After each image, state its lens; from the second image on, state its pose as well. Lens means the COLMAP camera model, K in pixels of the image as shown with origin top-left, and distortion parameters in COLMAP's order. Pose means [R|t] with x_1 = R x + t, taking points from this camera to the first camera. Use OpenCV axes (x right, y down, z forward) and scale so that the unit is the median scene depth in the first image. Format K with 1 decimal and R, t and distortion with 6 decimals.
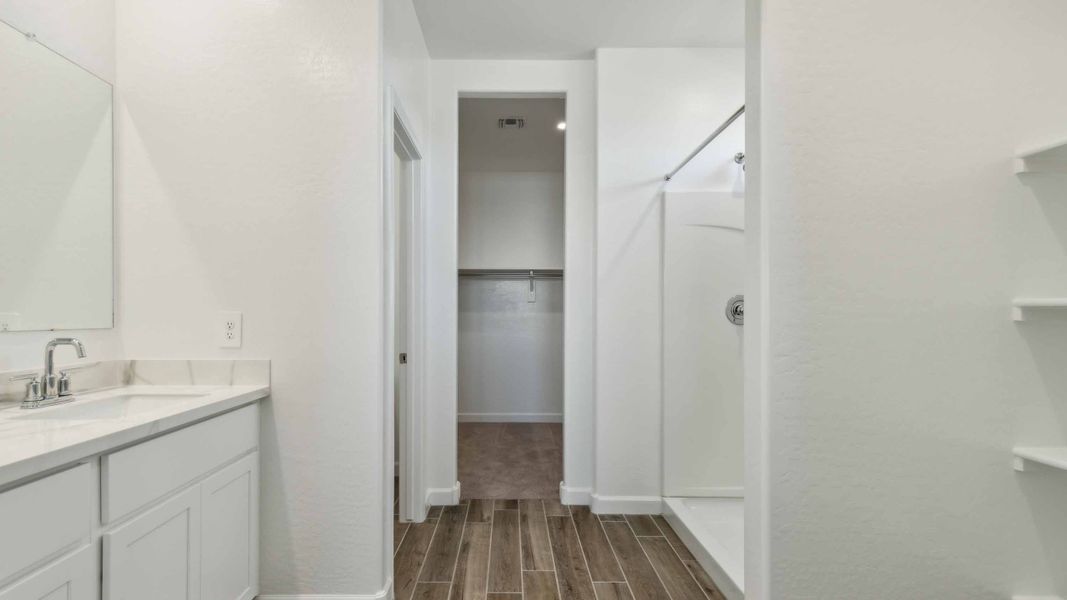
lens RADIAL K [[495.4, 0, 535.4], [0, 495.4, 312.4], [0, 0, 1]] dist [0.004379, 0.000269]
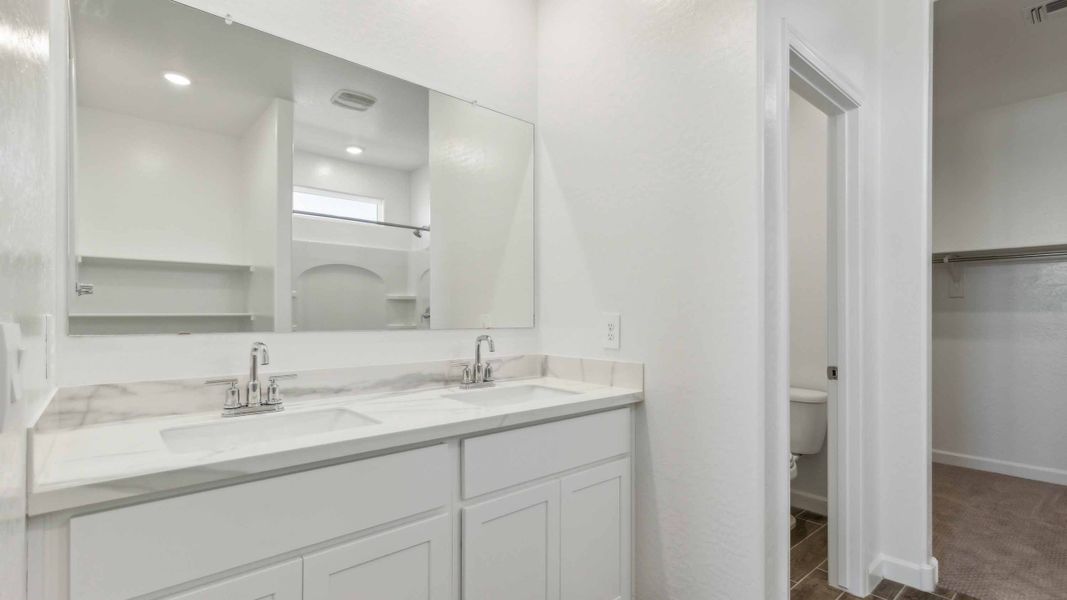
lens RADIAL K [[495.4, 0, 535.4], [0, 495.4, 312.4], [0, 0, 1]] dist [0.004379, 0.000269]
pose [[0.620989, -0.006562, -0.783792, 0.085182], [0.004084, 0.999978, -0.005136, 0.001331], [0.783809, -0.000012, 0.621002, 0.262700]]
